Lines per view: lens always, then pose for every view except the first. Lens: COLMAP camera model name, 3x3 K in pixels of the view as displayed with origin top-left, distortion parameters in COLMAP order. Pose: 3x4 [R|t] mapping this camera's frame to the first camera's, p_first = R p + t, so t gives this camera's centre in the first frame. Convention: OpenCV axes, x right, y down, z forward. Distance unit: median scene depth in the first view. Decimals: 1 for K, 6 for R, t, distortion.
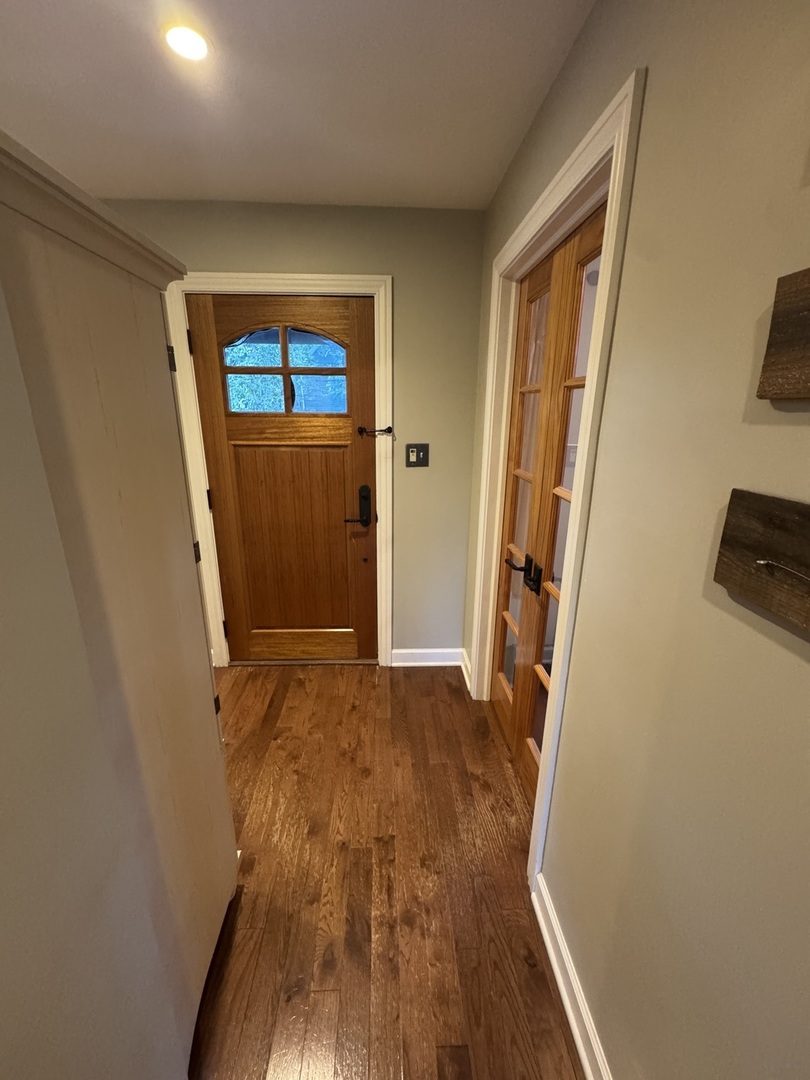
lens RADIAL K [[433.1, 0, 403.5], [0, 433.1, 538.7], [0, 0, 1]] dist [0.000011, -0.000121]
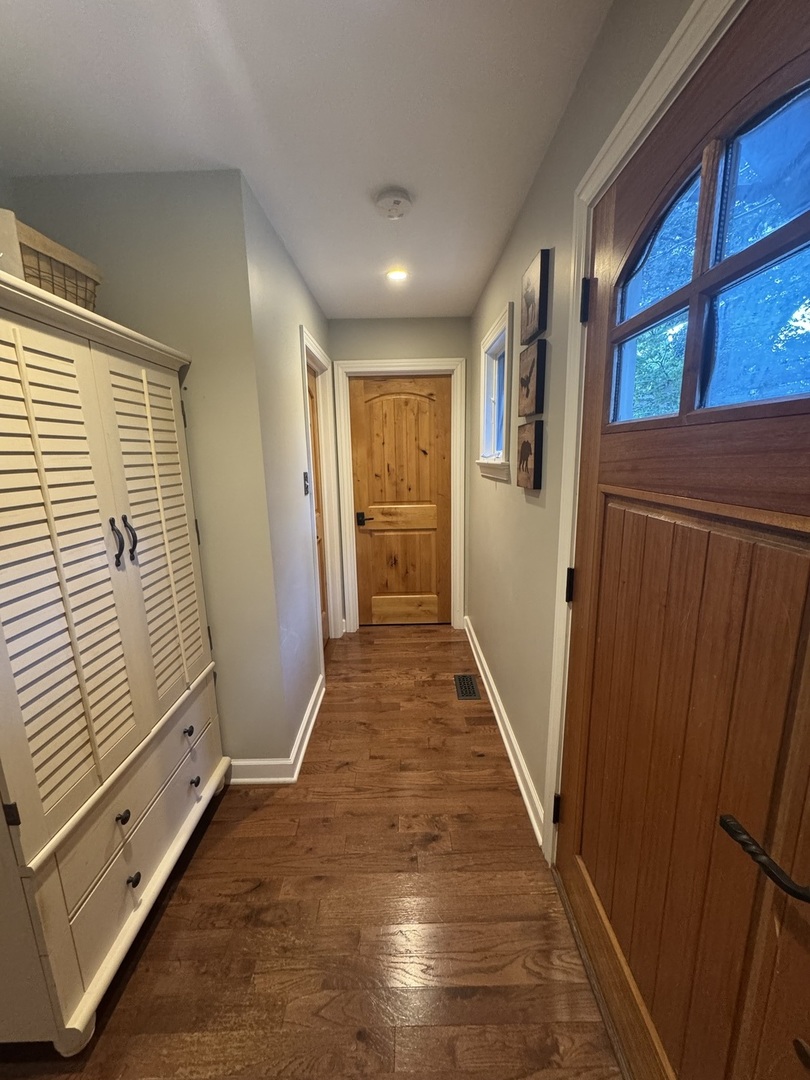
lens RADIAL K [[433.1, 0, 405.0], [0, 433.1, 541.5], [0, 0, 1]] dist [0.000011, -0.000121]
pose [[-0.044128, 0.192722, -0.980261, 0.092910], [-0.255503, 0.946406, 0.197568, -0.204418], [0.965801, 0.259178, 0.007478, 0.800955]]
